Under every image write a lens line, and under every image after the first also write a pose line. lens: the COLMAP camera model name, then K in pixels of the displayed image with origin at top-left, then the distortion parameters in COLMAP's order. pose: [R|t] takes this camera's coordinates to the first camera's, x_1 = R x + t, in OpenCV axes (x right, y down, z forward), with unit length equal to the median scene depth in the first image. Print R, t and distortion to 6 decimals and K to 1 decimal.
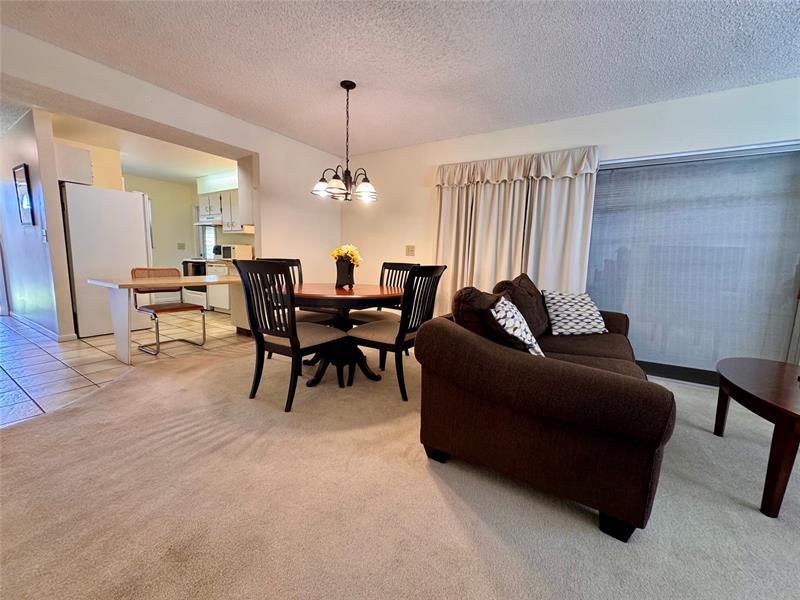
lens RADIAL K [[321.4, 0, 400.0], [0, 321.4, 300.0], [0, 0, 1]] dist [-0.002208, 0.000300]
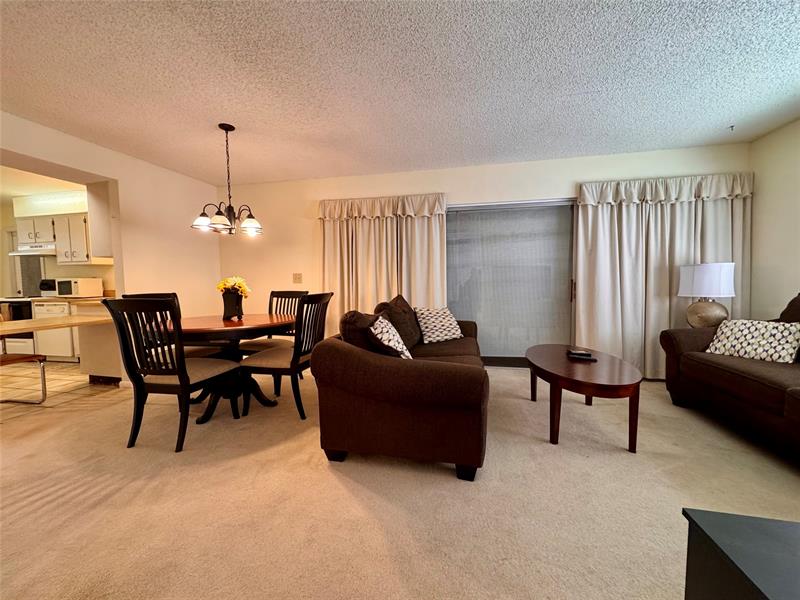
lens RADIAL K [[321.4, 0, 400.0], [0, 321.4, 300.0], [0, 0, 1]] dist [-0.002208, 0.000300]
pose [[0.940069, -0.062366, 0.335234, -0.014667], [0.084609, 0.995049, -0.052145, -0.001093], [-0.330322, 0.077383, 0.940691, -0.135554]]
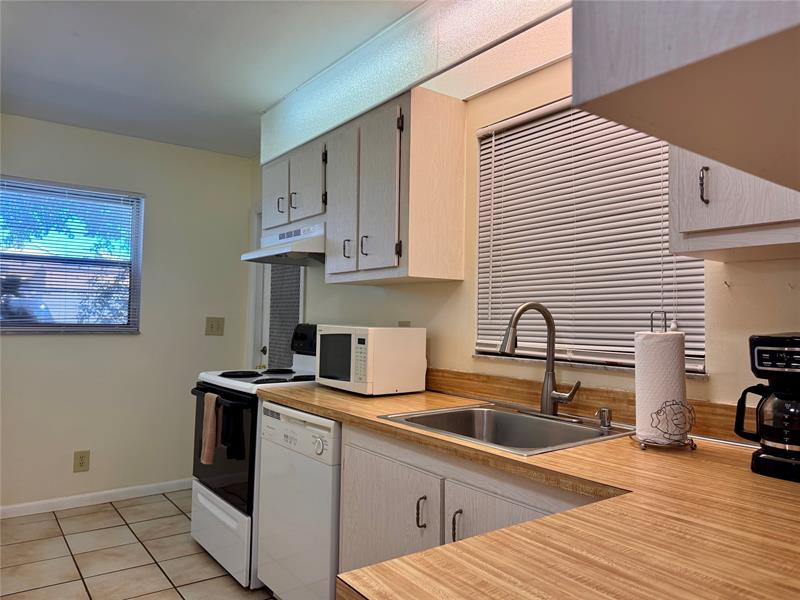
lens RADIAL K [[561.2, 0, 400.0], [0, 561.2, 300.0], [0, 0, 1]] dist [0.231969, -0.374767]
pose [[0.934187, -0.028282, -0.355660, -0.747696], [-0.035094, 0.984735, -0.170483, -0.264584], [0.355053, 0.171745, 0.918935, 1.355723]]
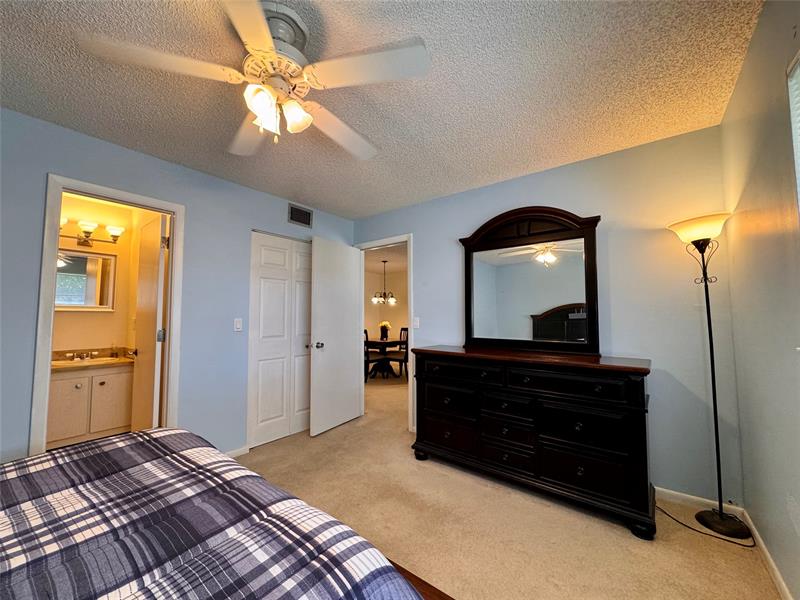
lens RADIAL K [[321.4, 0, 400.0], [0, 321.4, 300.0], [0, 0, 1]] dist [-0.002208, 0.000300]
pose [[0.996537, -0.037700, -0.074106, 0.143850], [0.022649, 0.980676, -0.194324, 0.153091], [0.080000, 0.191973, 0.978134, -1.475775]]
